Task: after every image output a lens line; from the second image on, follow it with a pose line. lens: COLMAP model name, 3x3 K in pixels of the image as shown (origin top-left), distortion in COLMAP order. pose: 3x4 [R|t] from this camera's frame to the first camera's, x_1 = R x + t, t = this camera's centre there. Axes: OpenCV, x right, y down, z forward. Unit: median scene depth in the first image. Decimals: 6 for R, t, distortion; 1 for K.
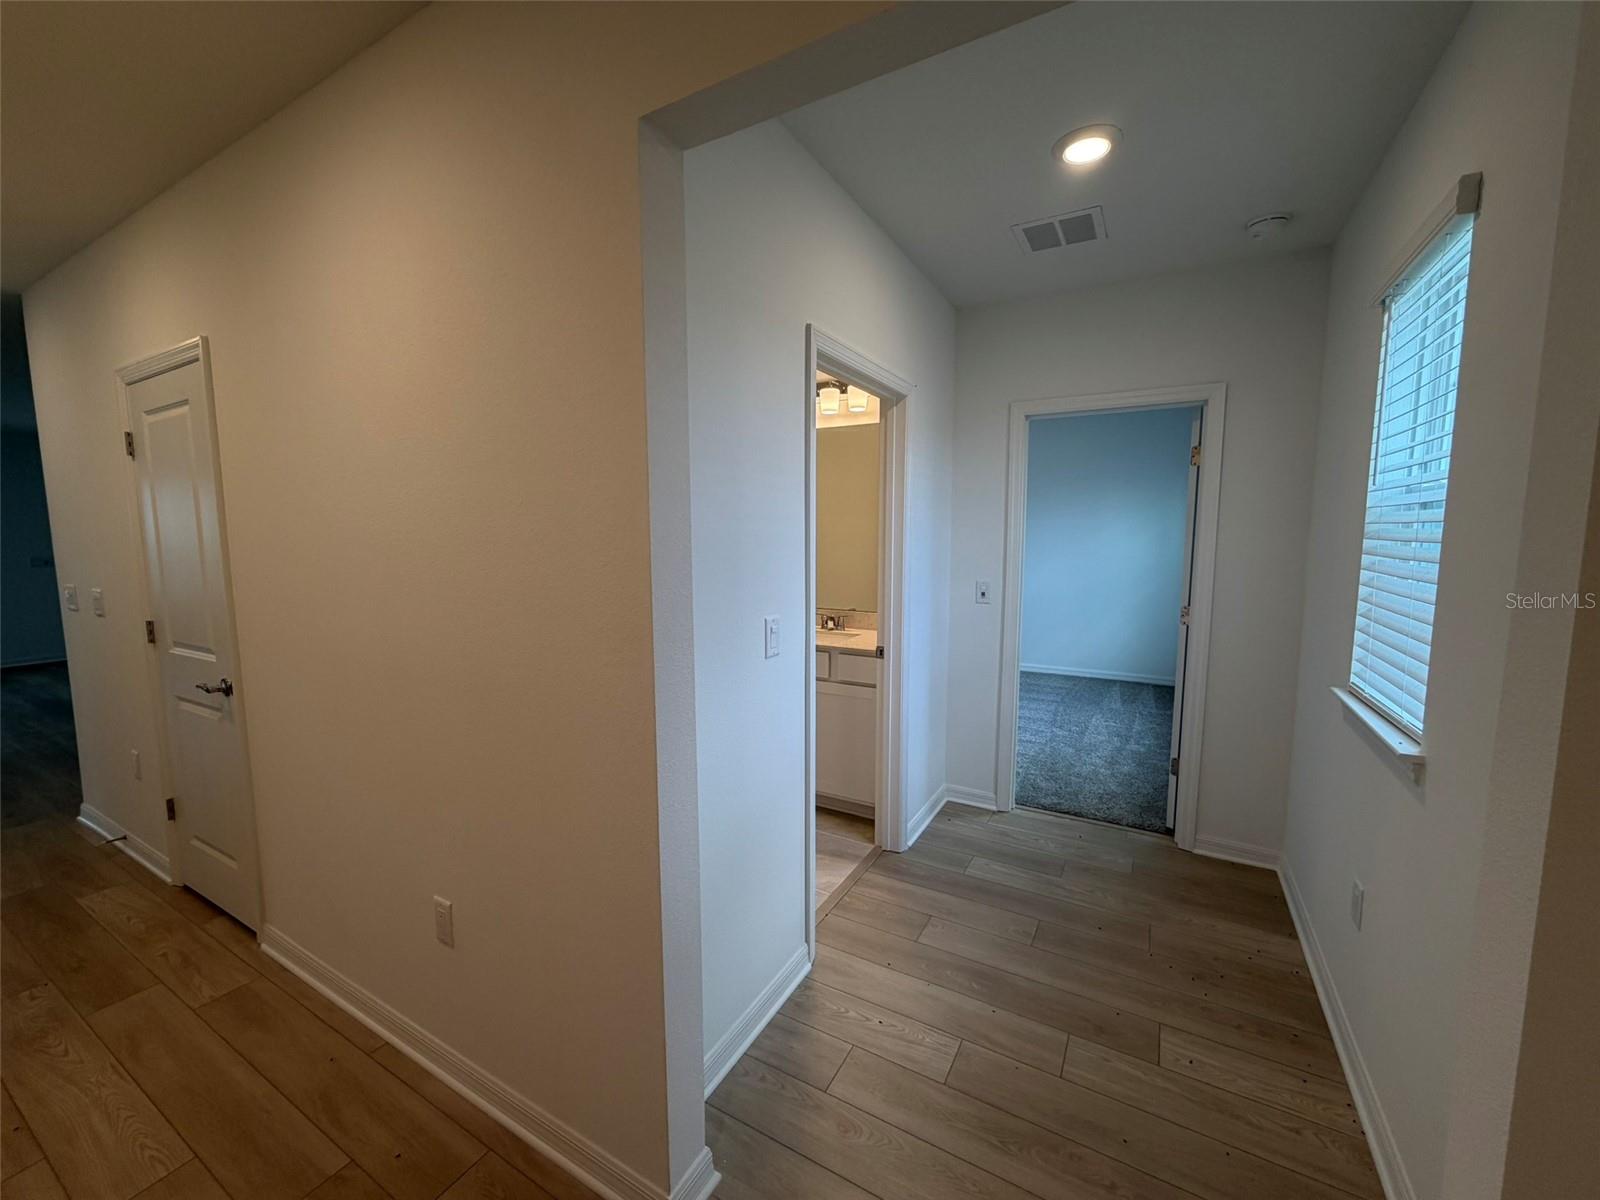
lens RADIAL K [[633.6, 0, 797.1], [0, 633.6, 602.1], [0, 0, 1]] dist [-0.002512, 0.000086]
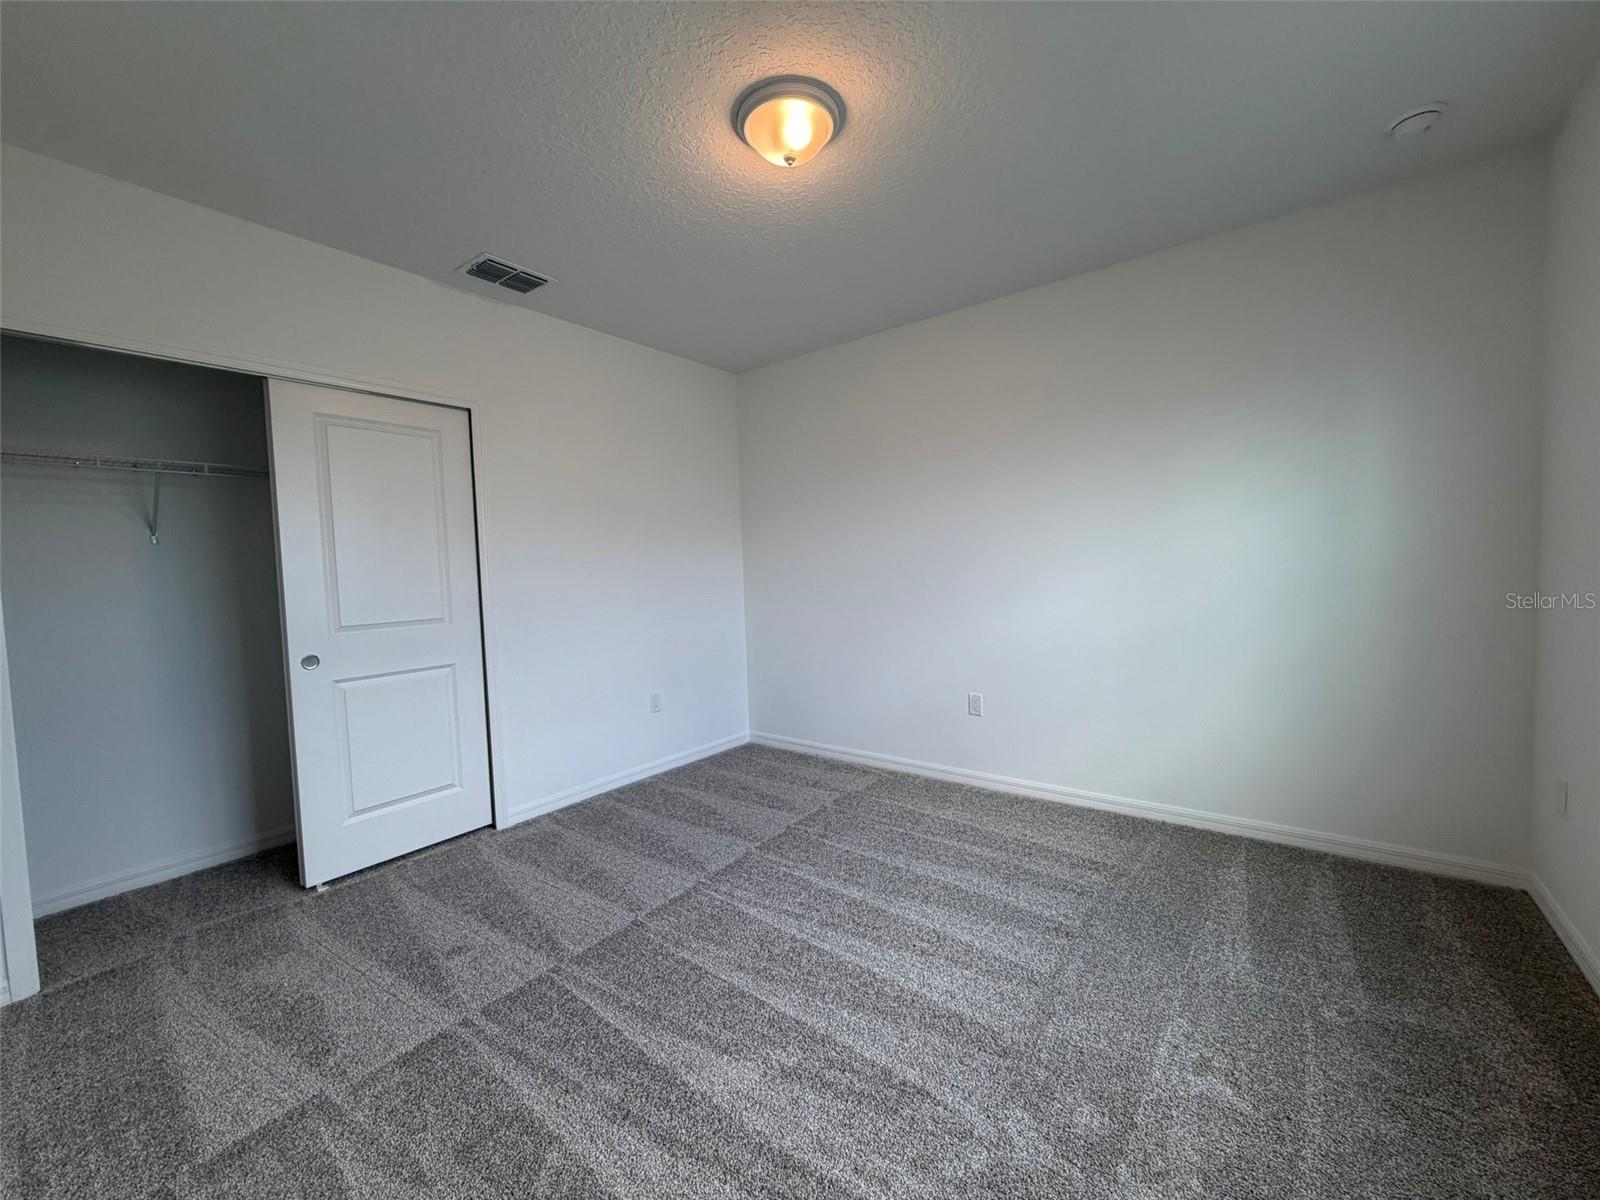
lens RADIAL K [[633.6, 0, 800.2], [0, 633.6, 598.9], [0, 0, 1]] dist [-0.002512, 0.000086]
pose [[0.989671, -0.023465, -0.141424, 0.304416], [0.015865, 0.998381, -0.054630, -0.025455], [0.142476, 0.051822, 0.988441, 0.581095]]
